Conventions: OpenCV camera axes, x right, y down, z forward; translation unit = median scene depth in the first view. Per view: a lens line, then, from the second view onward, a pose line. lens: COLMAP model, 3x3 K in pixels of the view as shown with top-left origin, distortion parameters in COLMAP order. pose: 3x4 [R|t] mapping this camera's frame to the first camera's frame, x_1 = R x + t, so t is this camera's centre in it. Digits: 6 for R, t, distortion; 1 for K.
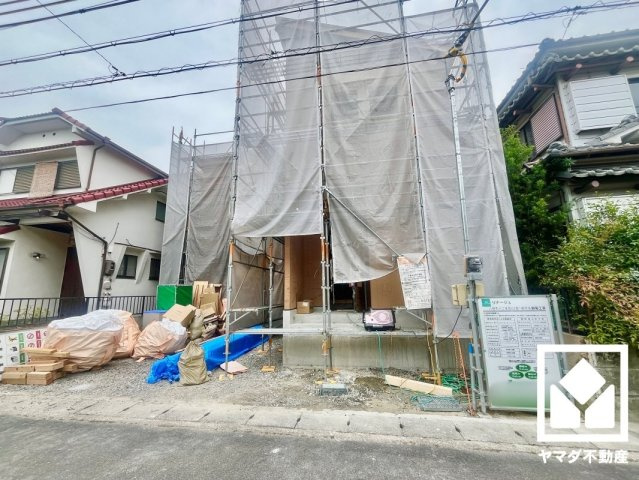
lens RADIAL K [[270.1, 0, 318.5], [0, 270.1, 239.8], [0, 0, 1]] dist [-0.002784, -0.000391]
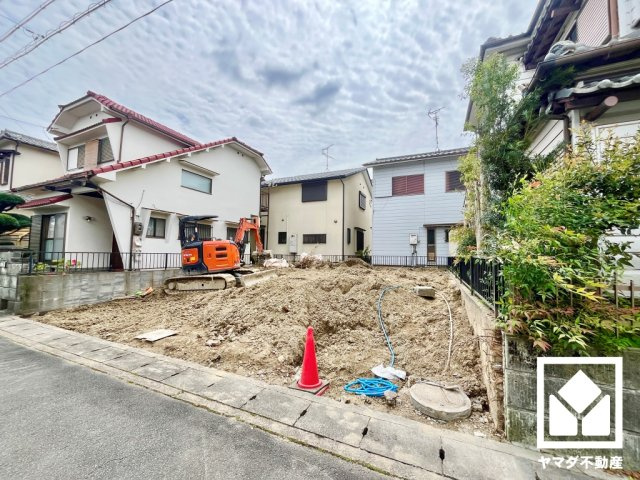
lens RADIAL K [[260.2, 0, 318.5], [0, 260.2, 239.8], [0, 0, 1]] dist [-0.002535, -0.000478]
pose [[0.967106, 0.017628, -0.253762, 0.433471], [0.016569, 0.991112, 0.131994, 0.021967], [0.253833, -0.131857, 0.958218, 0.158094]]
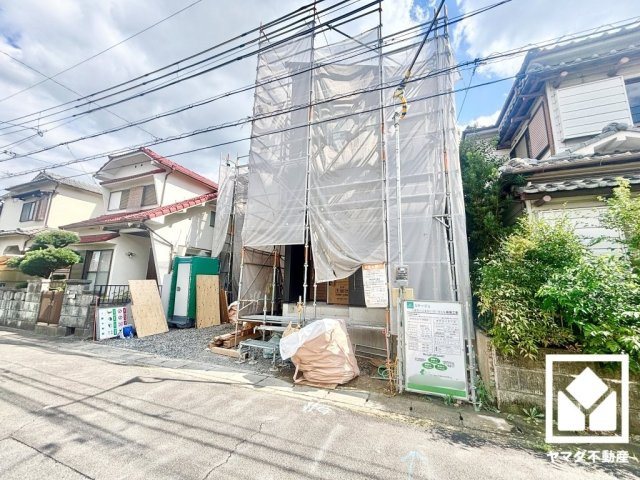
lens RADIAL K [[256.8, 0, 319.2], [0, 256.8, 239.4], [0, 0, 1]] dist [0.000701, 0.000399]
pose [[0.976253, -0.000006, -0.216632, 0.316596], [0.003467, 0.999872, 0.015596, -0.056673], [0.216604, -0.015976, 0.976129, -0.146670]]
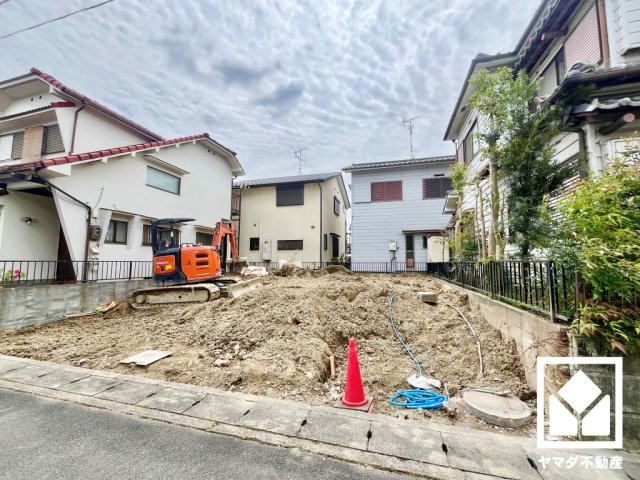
lens RADIAL K [[270.6, 0, 318.3], [0, 270.6, 239.6], [0, 0, 1]] dist [-0.002264, -0.000549]
pose [[0.993655, 0.013766, -0.111627, 0.253708], [-0.001649, 0.994158, 0.107919, 0.029326], [0.112461, -0.107050, 0.987873, 0.148104]]
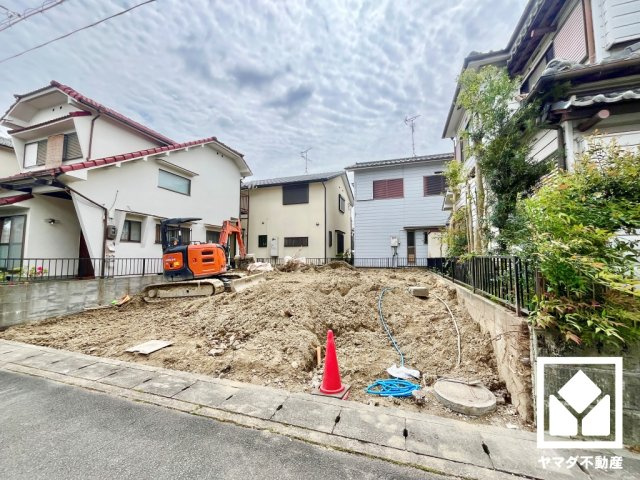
lens RADIAL K [[260.2, 0, 318.5], [0, 260.2, 239.8], [0, 0, 1]] dist [-0.002535, -0.000478]
pose [[0.988387, 0.006944, -0.151798, 0.326359], [0.011725, 0.992492, 0.121747, 0.024679], [0.151503, -0.122113, 0.980885, 0.145393]]
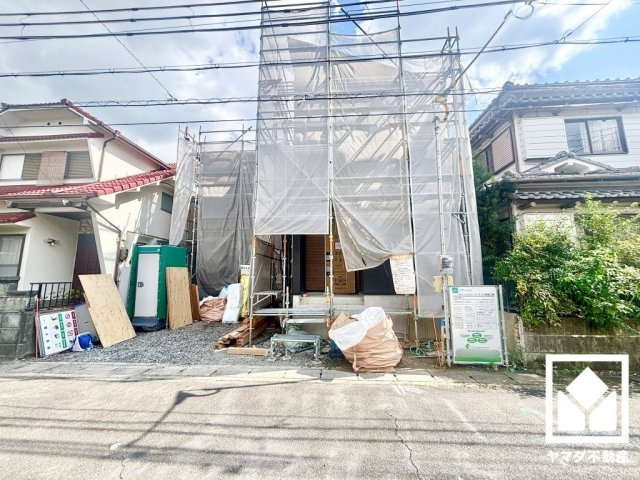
lens RADIAL K [[256.6, 0, 318.9], [0, 256.6, 238.7], [0, 0, 1]] dist [0.002441, -0.000046]
pose [[0.994835, 0.027381, 0.097740, -0.144832], [-0.031871, 0.998493, 0.044672, -0.047881], [-0.096369, -0.047557, 0.994209, -0.163647]]
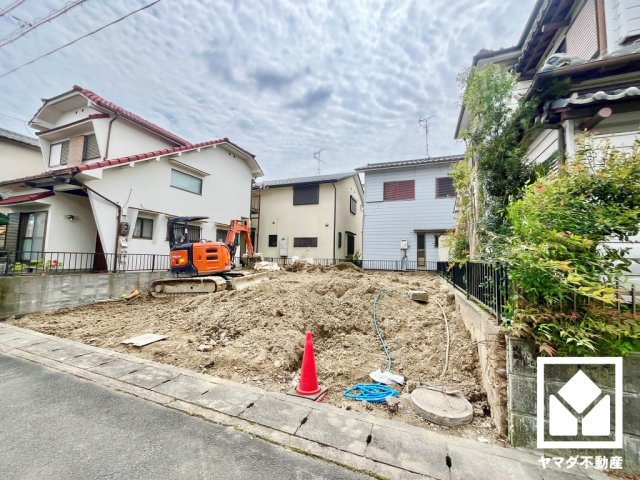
lens RADIAL K [[260.2, 0, 318.5], [0, 260.2, 239.8], [0, 0, 1]] dist [-0.002535, -0.000478]
pose [[0.976918, 0.028771, -0.211666, 0.404302], [-0.003724, 0.993031, 0.117791, 0.026467], [0.213580, -0.114284, 0.970218, 0.161151]]
